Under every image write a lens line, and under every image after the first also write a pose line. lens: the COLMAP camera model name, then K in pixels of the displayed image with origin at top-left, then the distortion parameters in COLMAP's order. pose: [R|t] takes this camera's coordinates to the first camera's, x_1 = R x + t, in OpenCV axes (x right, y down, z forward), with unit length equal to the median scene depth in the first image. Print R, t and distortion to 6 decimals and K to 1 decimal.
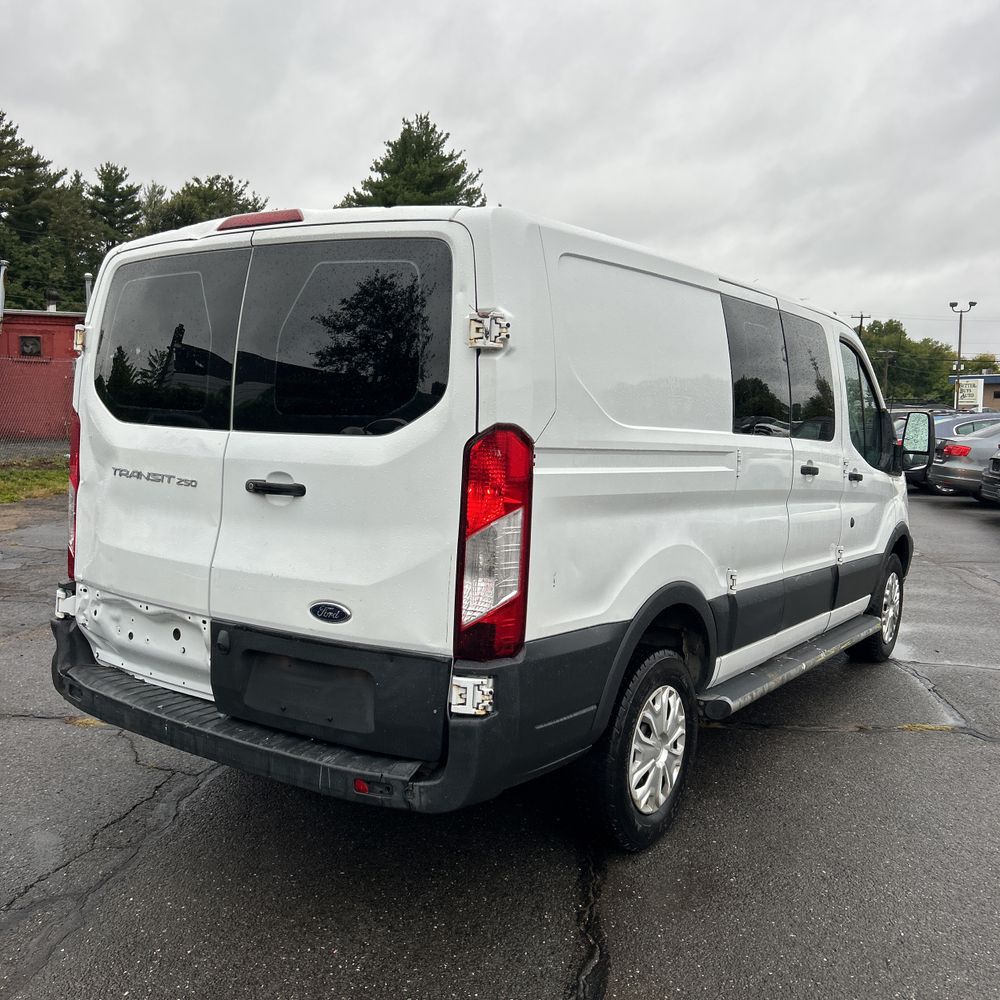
lens RADIAL K [[1005.4, 0, 508.4], [0, 1005.4, 501.3], [0, 0, 1]] dist [0.027018, 0.000000]
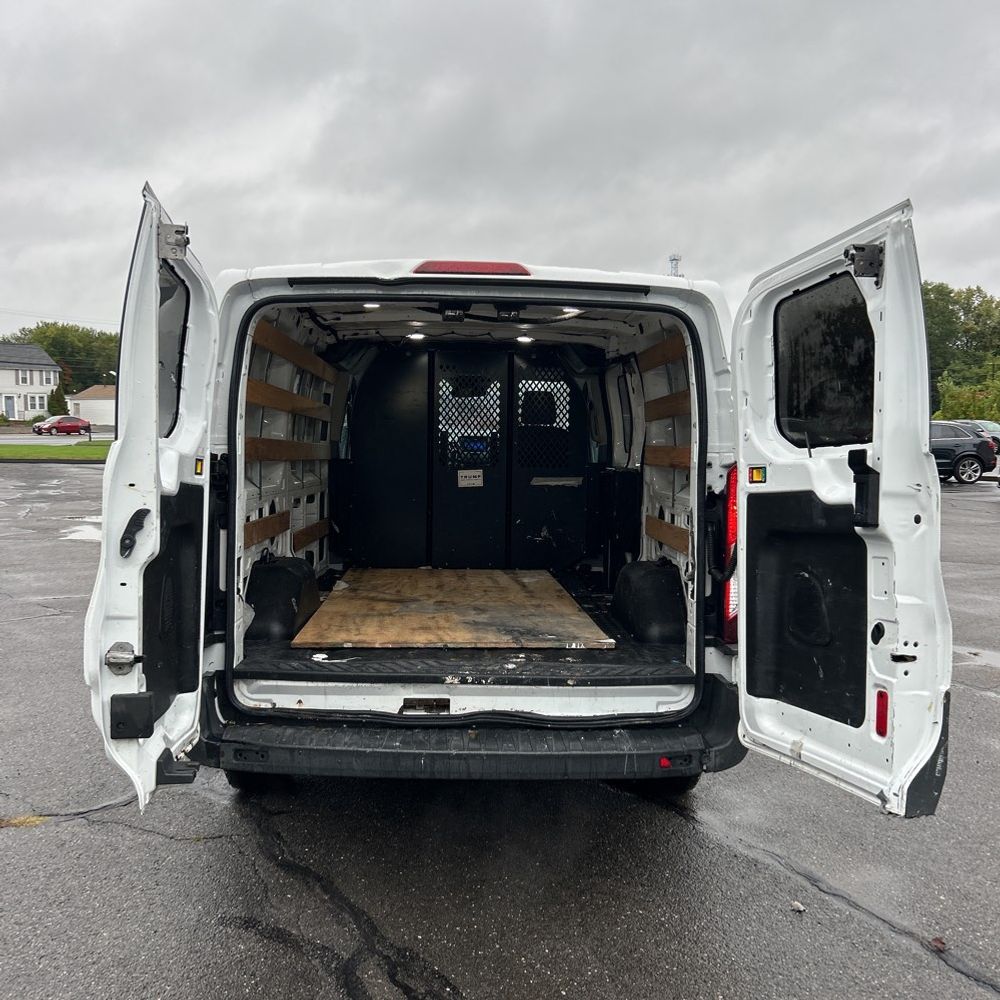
lens RADIAL K [[1005.4, 0, 517.9], [0, 1005.4, 513.6], [0, 0, 1]] dist [0.027018, 0.000000]
pose [[0.808158, -0.054343, 0.586454, -0.852430], [0.060985, 0.998103, 0.008448, -0.026048], [-0.585800, 0.028937, 0.809939, 0.121886]]
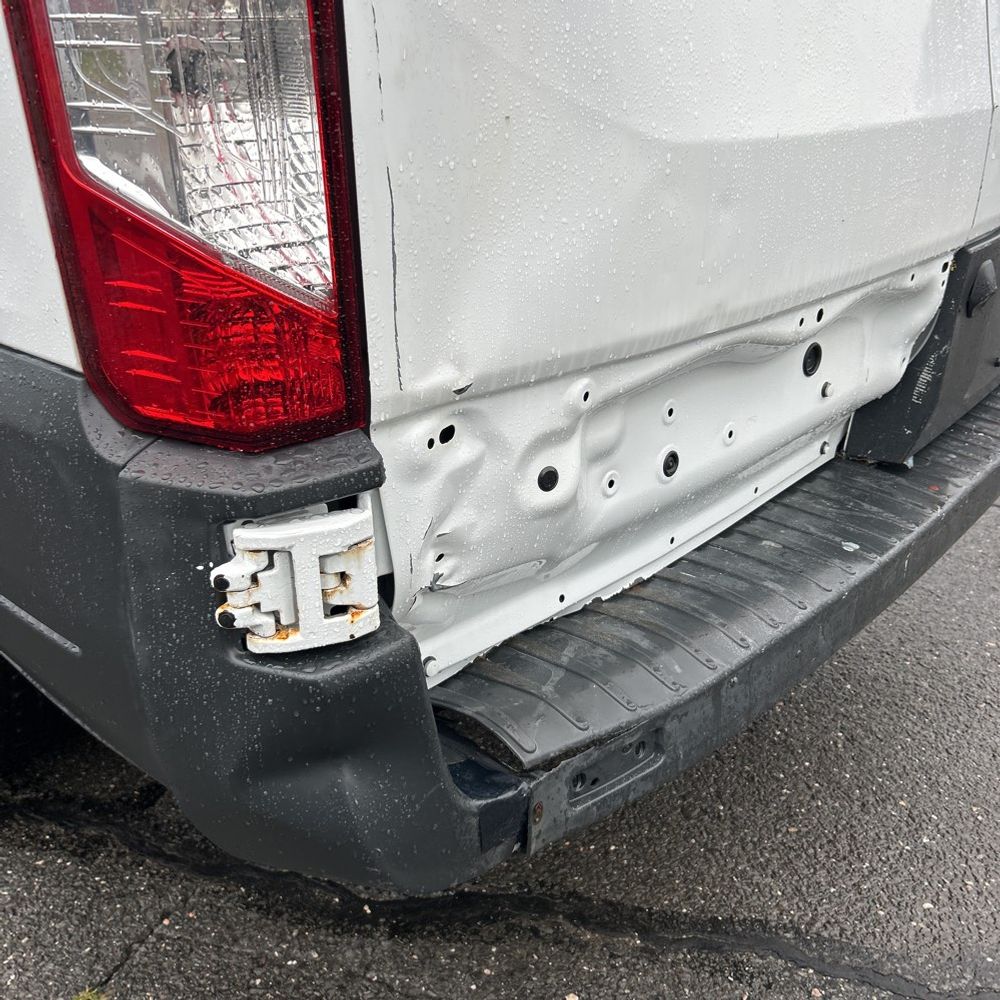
lens RADIAL K [[1005.4, 0, 505.8], [0, 1005.4, 500.5], [0, 0, 1]] dist [0.027018, 0.000000]
pose [[0.132362, -0.474356, 0.870326, -0.706286], [0.080424, 0.880296, 0.467559, 0.003489], [-0.987933, 0.008108, 0.154667, 1.110240]]
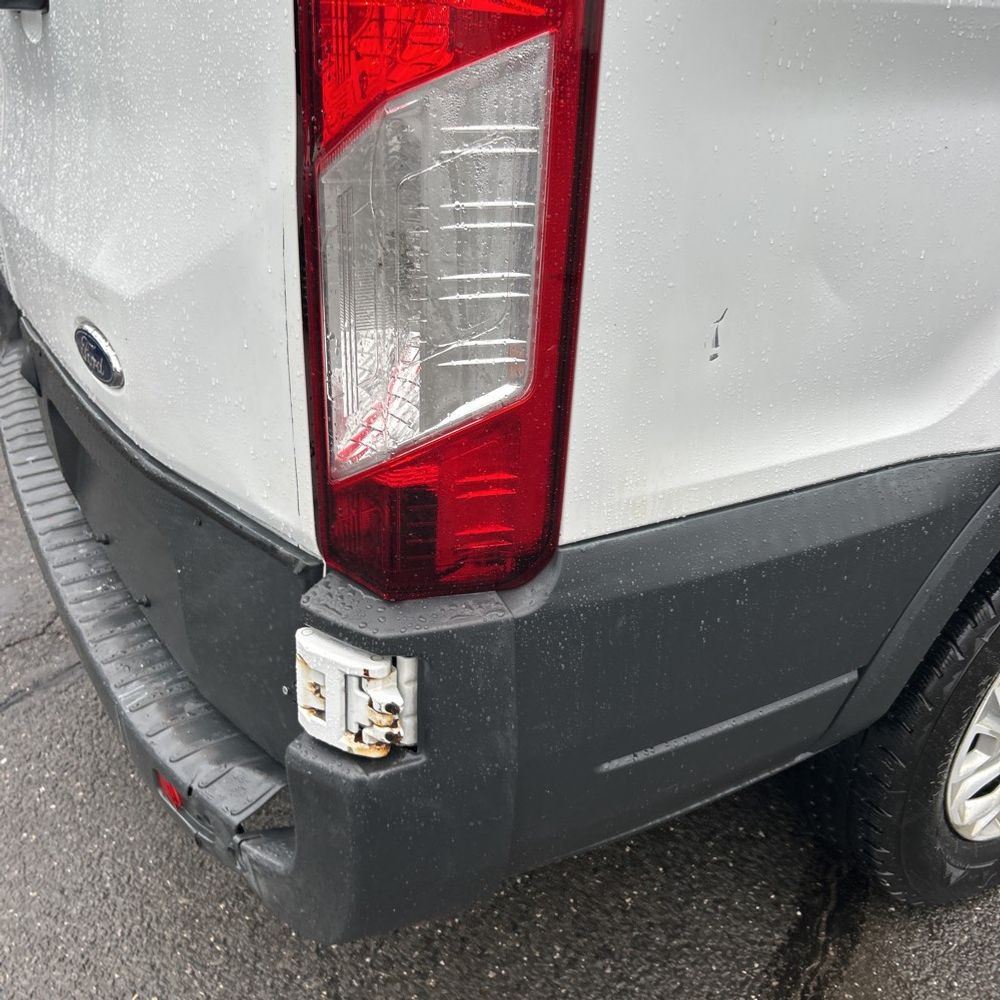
lens RADIAL K [[1005.4, 0, 519.2], [0, 1005.4, 514.8], [0, 0, 1]] dist [0.027018, 0.000000]
pose [[0.907792, 0.188407, -0.374722, 0.100705], [-0.029709, 0.920068, 0.390631, 0.014251], [0.418367, -0.343479, 0.840828, 0.655149]]
